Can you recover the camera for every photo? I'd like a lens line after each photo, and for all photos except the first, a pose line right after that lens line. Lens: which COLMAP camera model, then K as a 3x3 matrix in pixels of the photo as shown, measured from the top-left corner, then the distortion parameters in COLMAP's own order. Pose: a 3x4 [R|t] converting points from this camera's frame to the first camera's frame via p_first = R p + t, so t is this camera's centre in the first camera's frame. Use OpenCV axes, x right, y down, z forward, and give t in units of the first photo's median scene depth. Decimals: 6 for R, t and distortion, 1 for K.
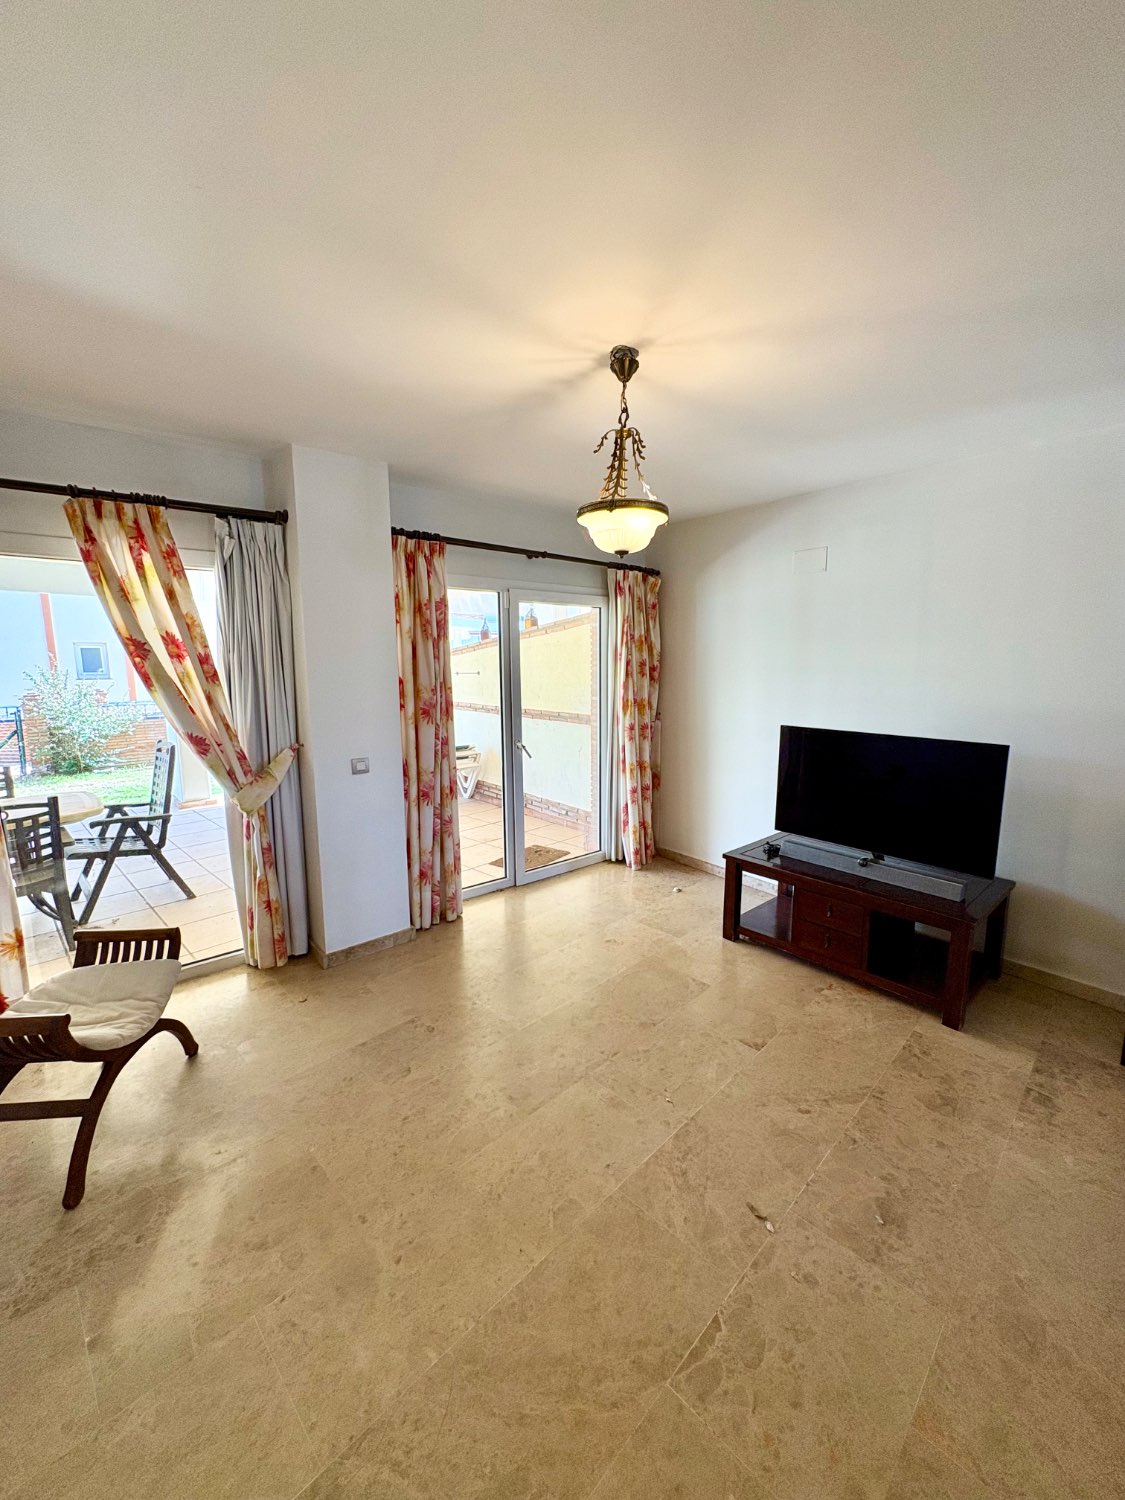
lens RADIAL K [[598.2, 0, 567.8], [0, 598.2, 747.5], [0, 0, 1]] dist [0.001270, -0.000046]
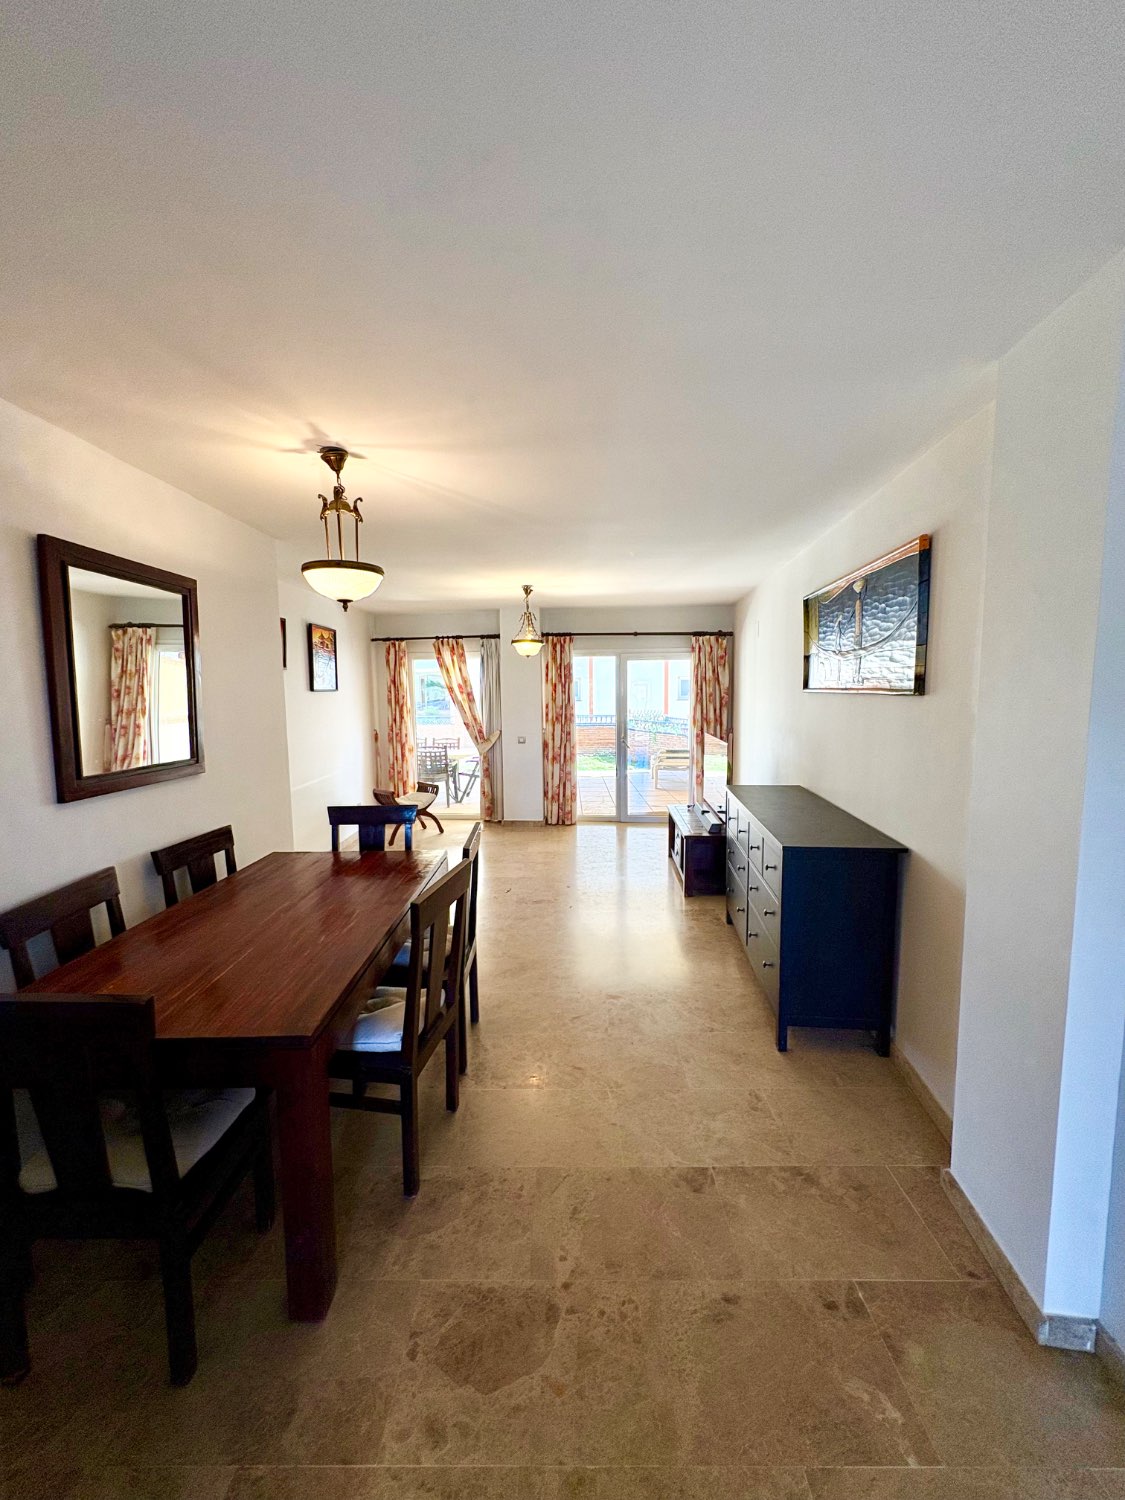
lens RADIAL K [[598.2, 0, 567.8], [0, 598.2, 747.5], [0, 0, 1]] dist [0.001270, -0.000046]
pose [[0.712179, 0.070687, -0.698430, 1.455538], [-0.095118, 0.995459, 0.003758, 0.035839], [0.695524, 0.063757, 0.715669, -0.531204]]
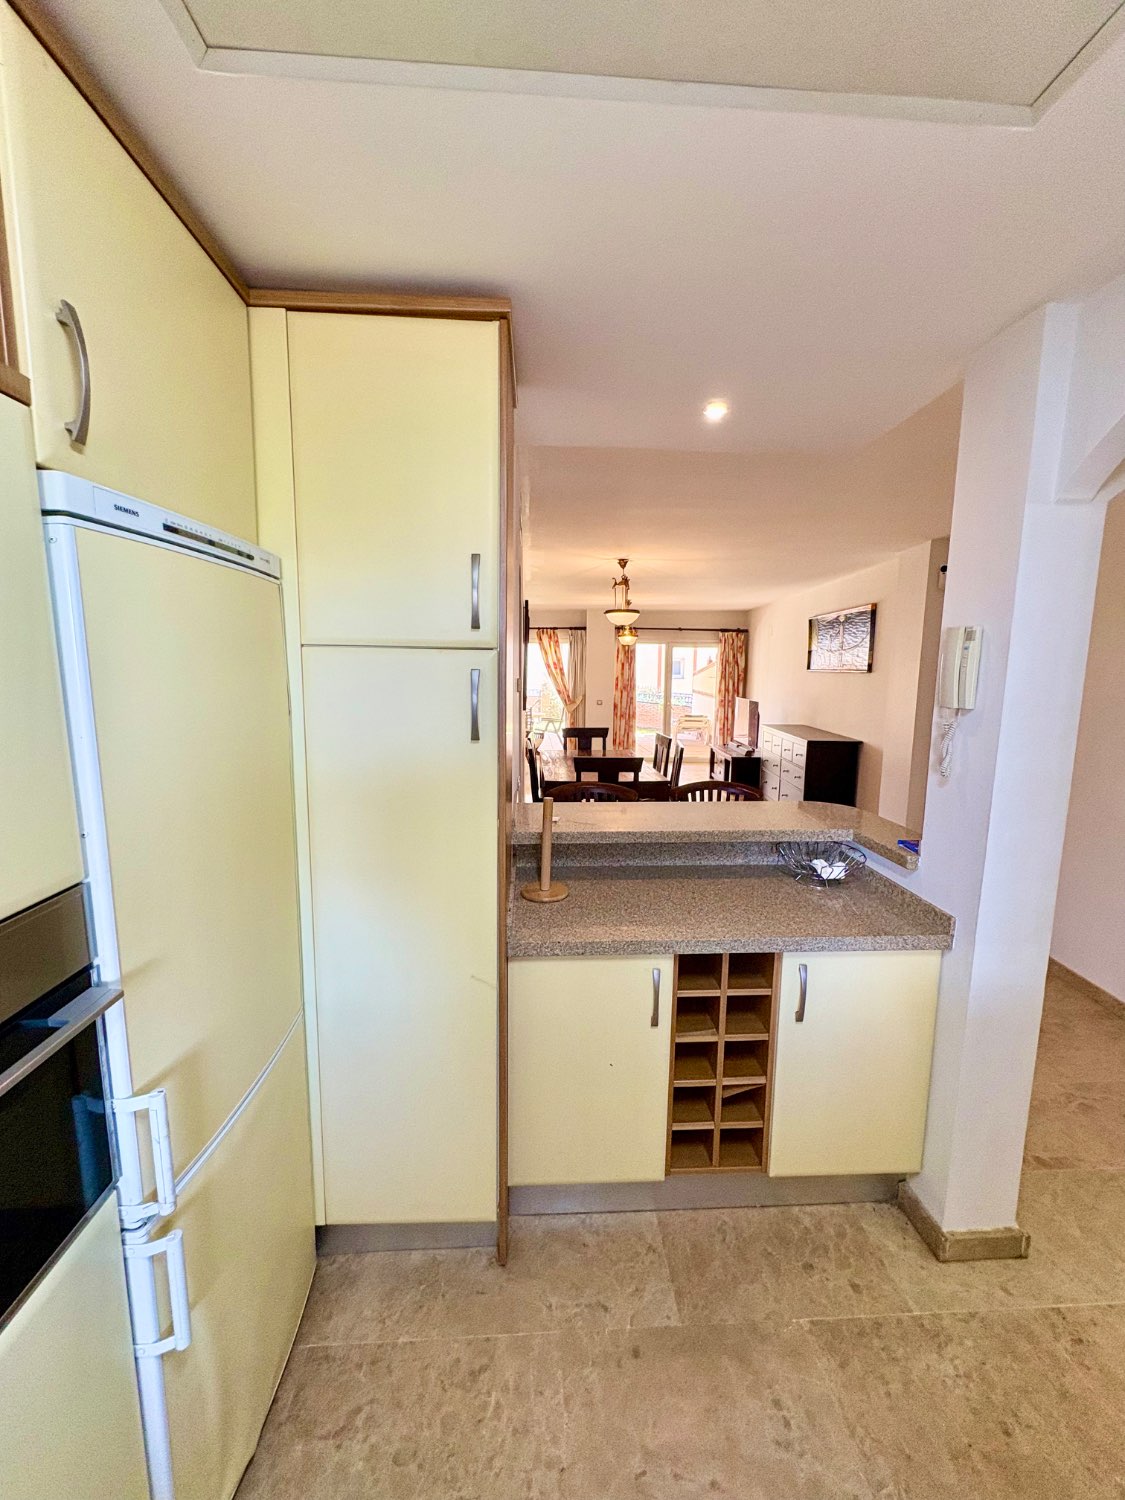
lens RADIAL K [[598.2, 0, 567.8], [0, 598.2, 747.5], [0, 0, 1]] dist [0.001270, -0.000046]
pose [[0.752964, 0.103455, -0.649879, 1.754178], [-0.107911, 0.993608, 0.033146, 0.195485], [0.649154, 0.045171, 0.759315, -1.648744]]
